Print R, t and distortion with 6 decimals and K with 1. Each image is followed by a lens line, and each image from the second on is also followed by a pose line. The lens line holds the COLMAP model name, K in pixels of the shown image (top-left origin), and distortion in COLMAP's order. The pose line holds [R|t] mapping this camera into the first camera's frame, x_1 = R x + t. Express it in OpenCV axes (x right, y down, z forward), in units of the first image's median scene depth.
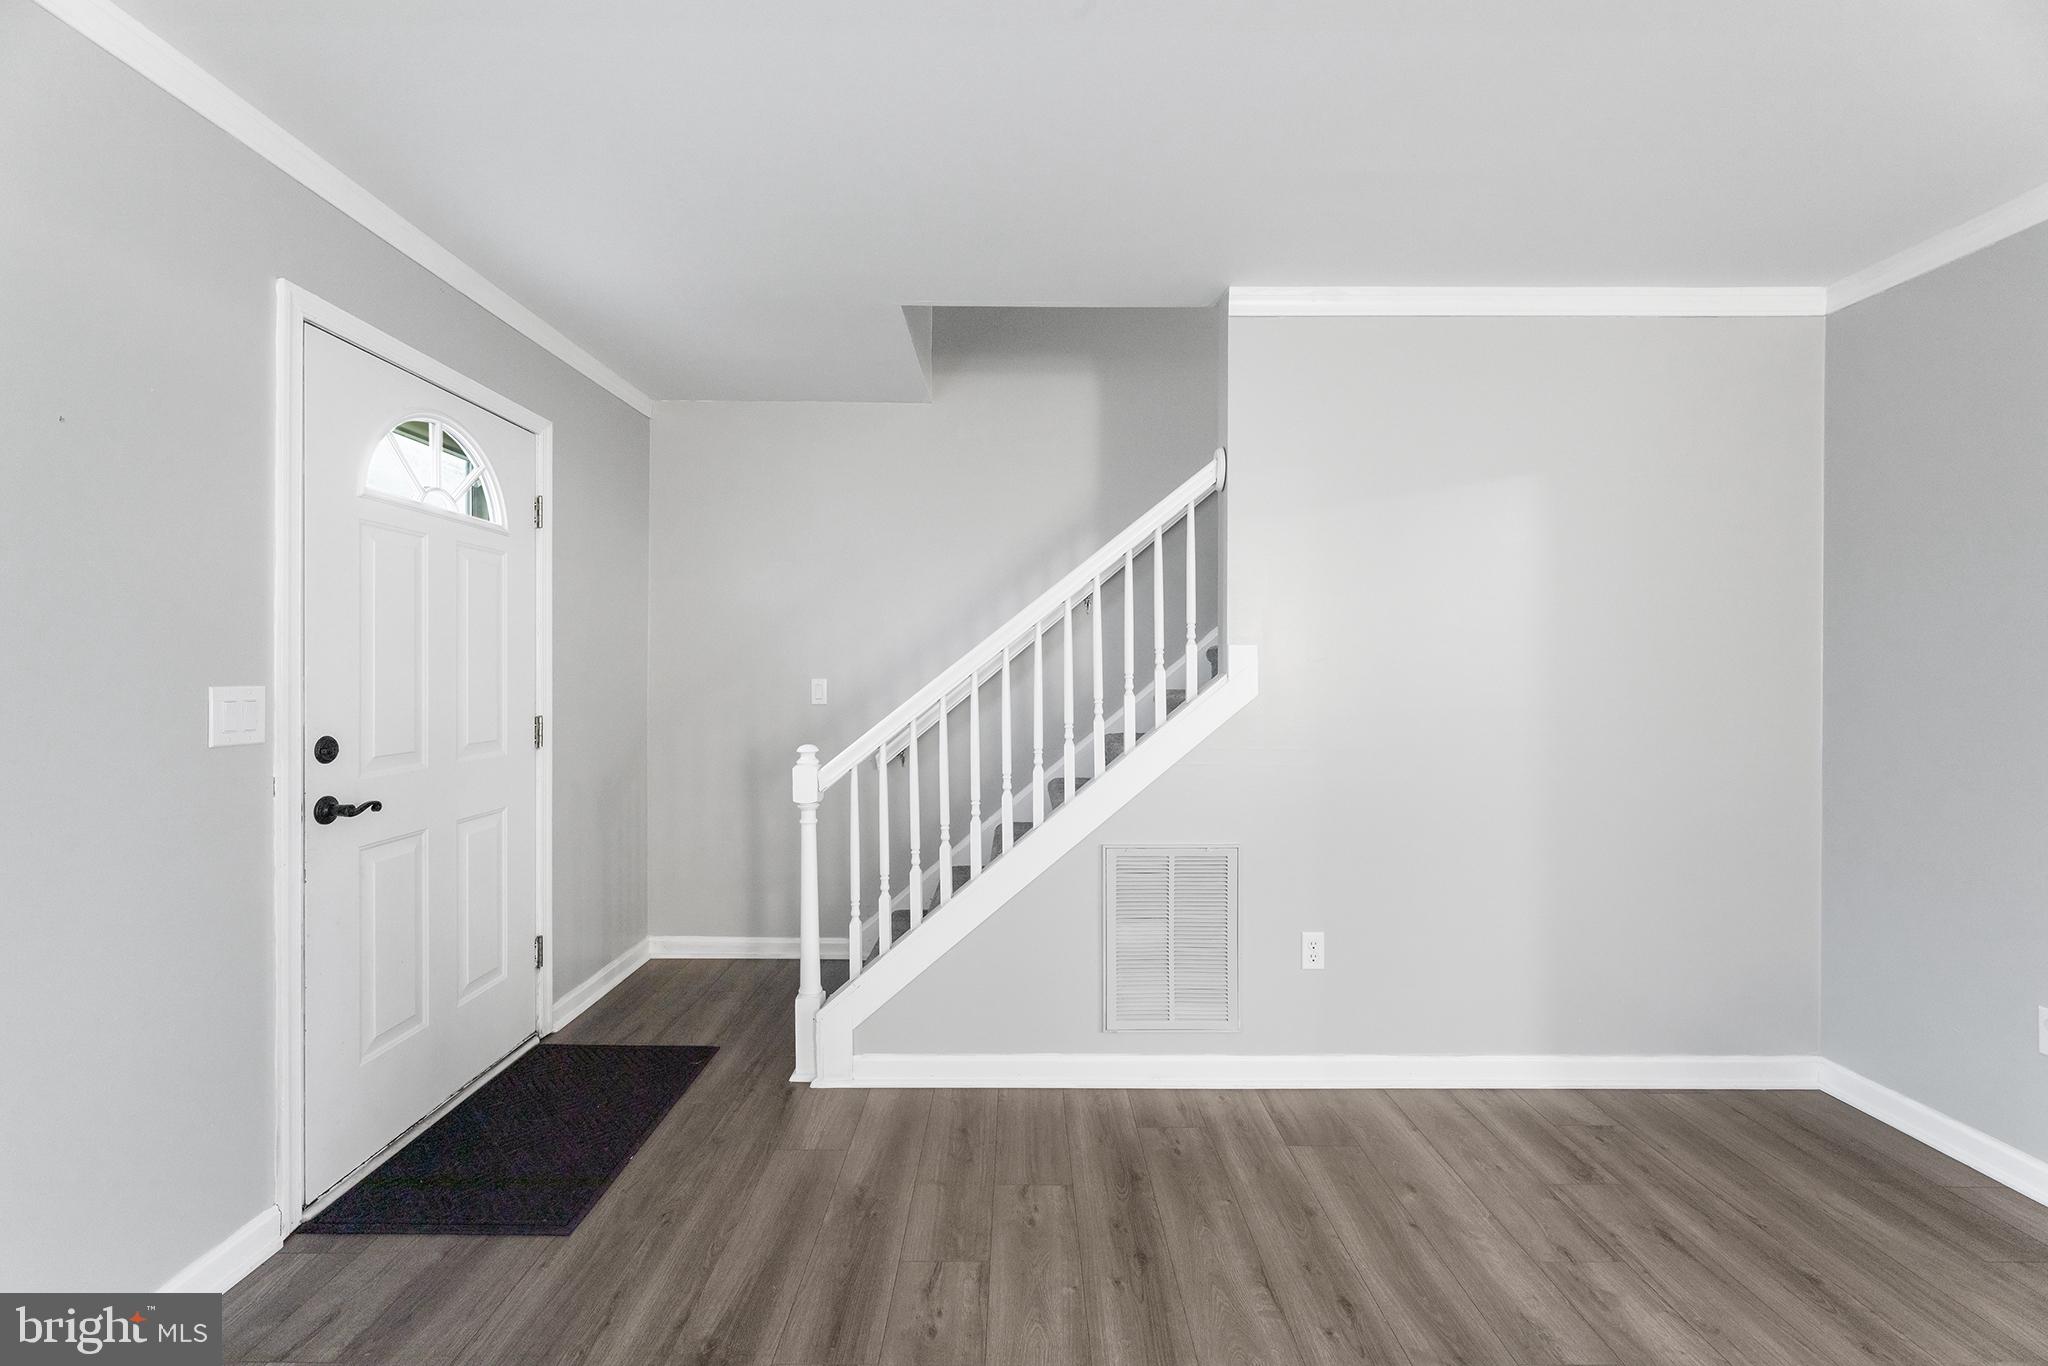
lens RADIAL K [[828.6, 0, 1028.1], [0, 828.6, 673.2], [0, 0, 1]] dist [0.001244, -0.000214]
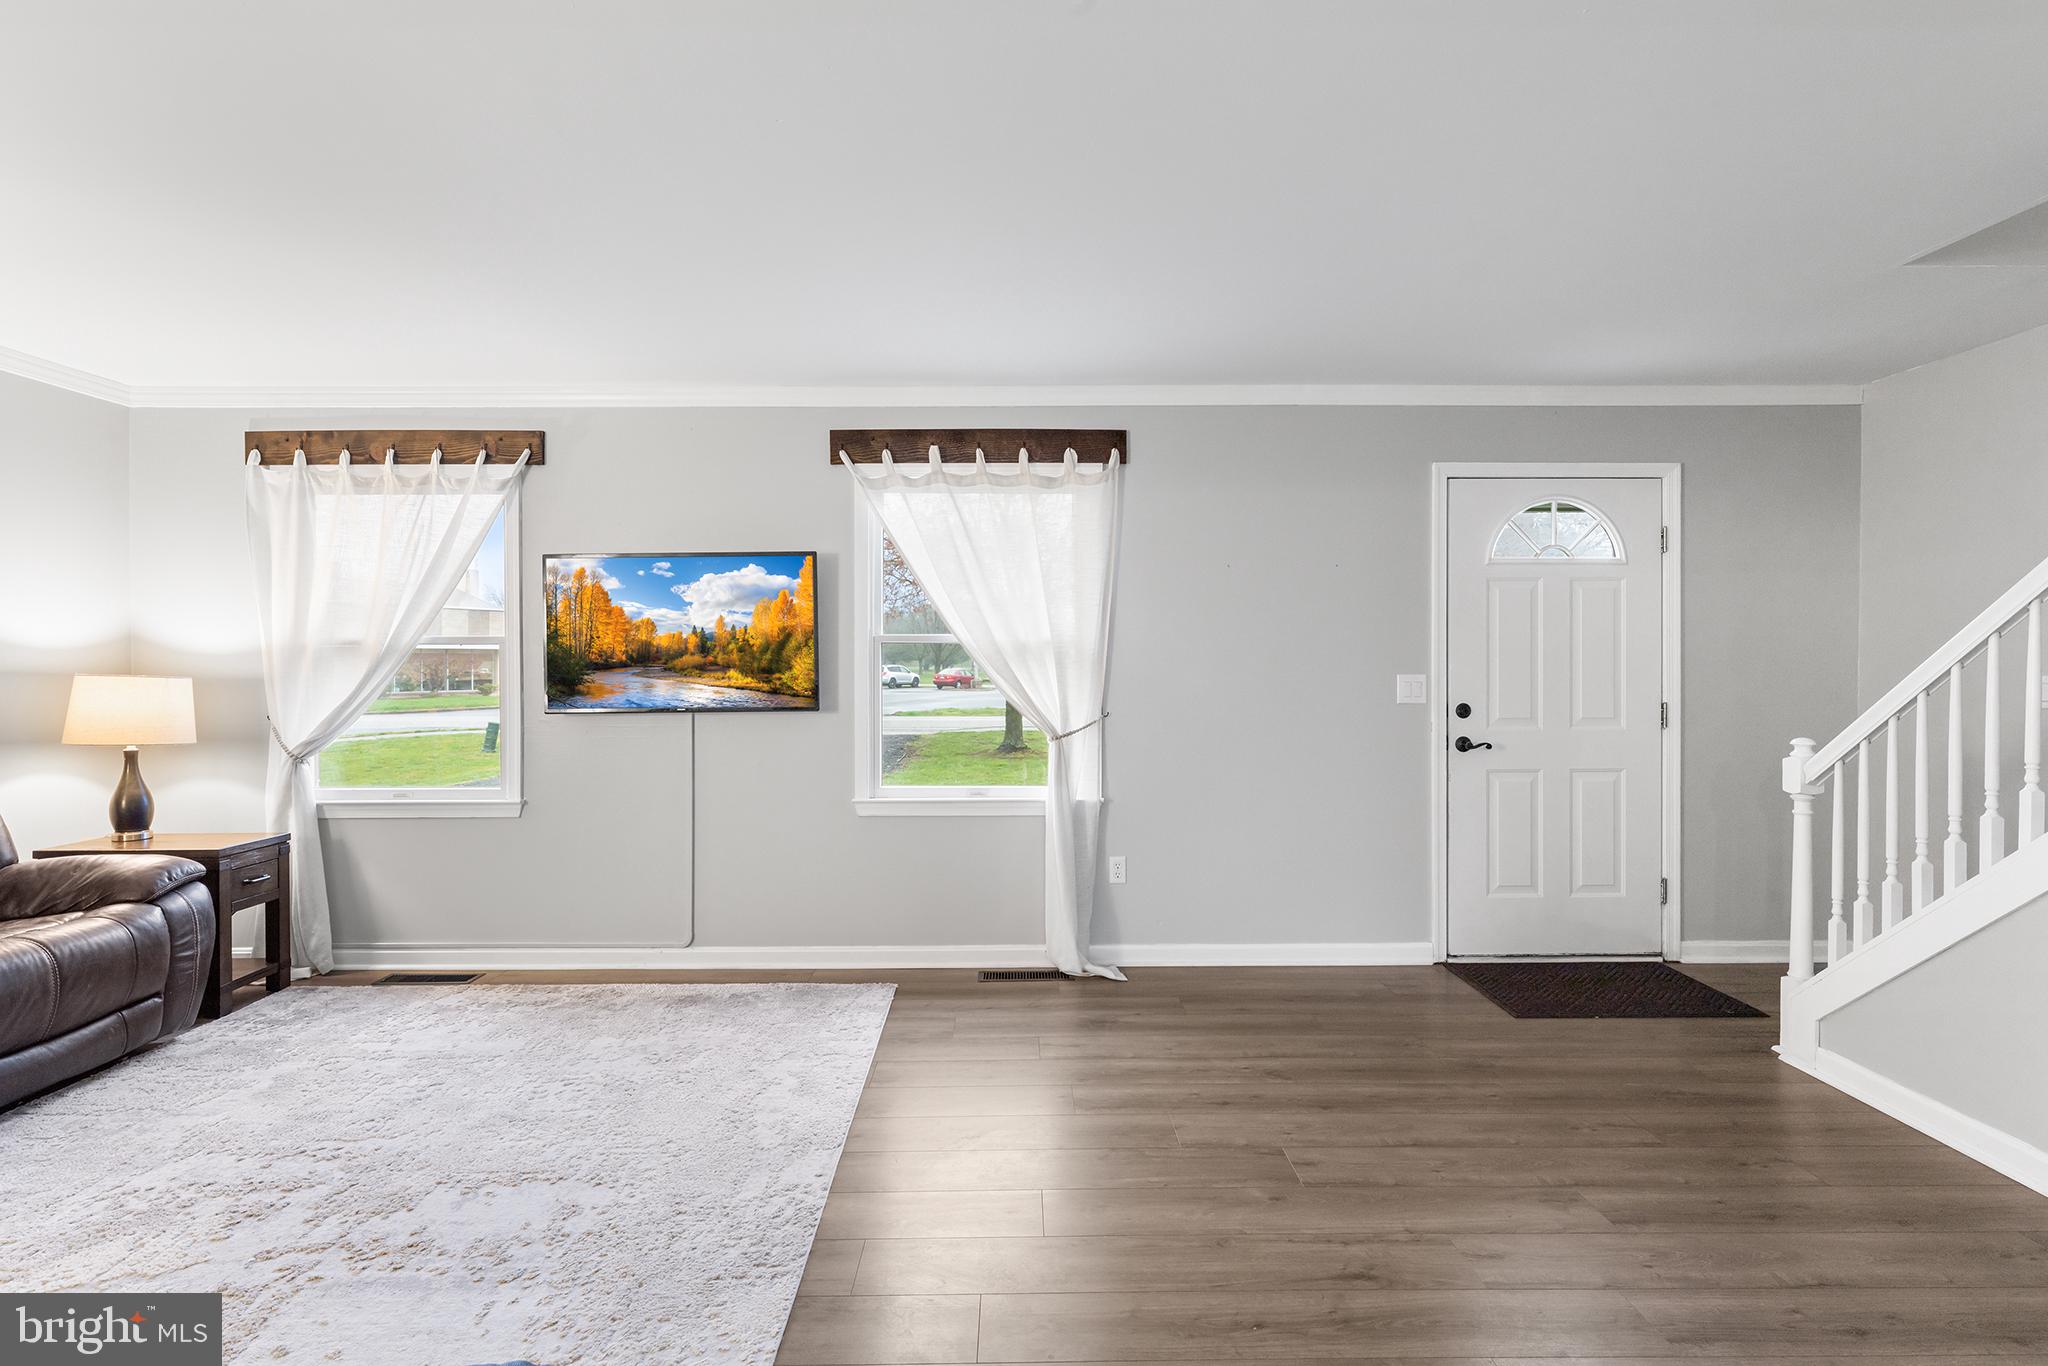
lens RADIAL K [[1011.7, 0, 1024.0], [0, 1011.7, 683.0], [0, 0, 1]] dist [-0.000396, -0.000027]
pose [[0.009433, 0.016443, -0.999820, 1.337688], [-0.000202, 0.999865, 0.016441, -0.004011], [0.999955, 0.000047, 0.009435, 0.025620]]
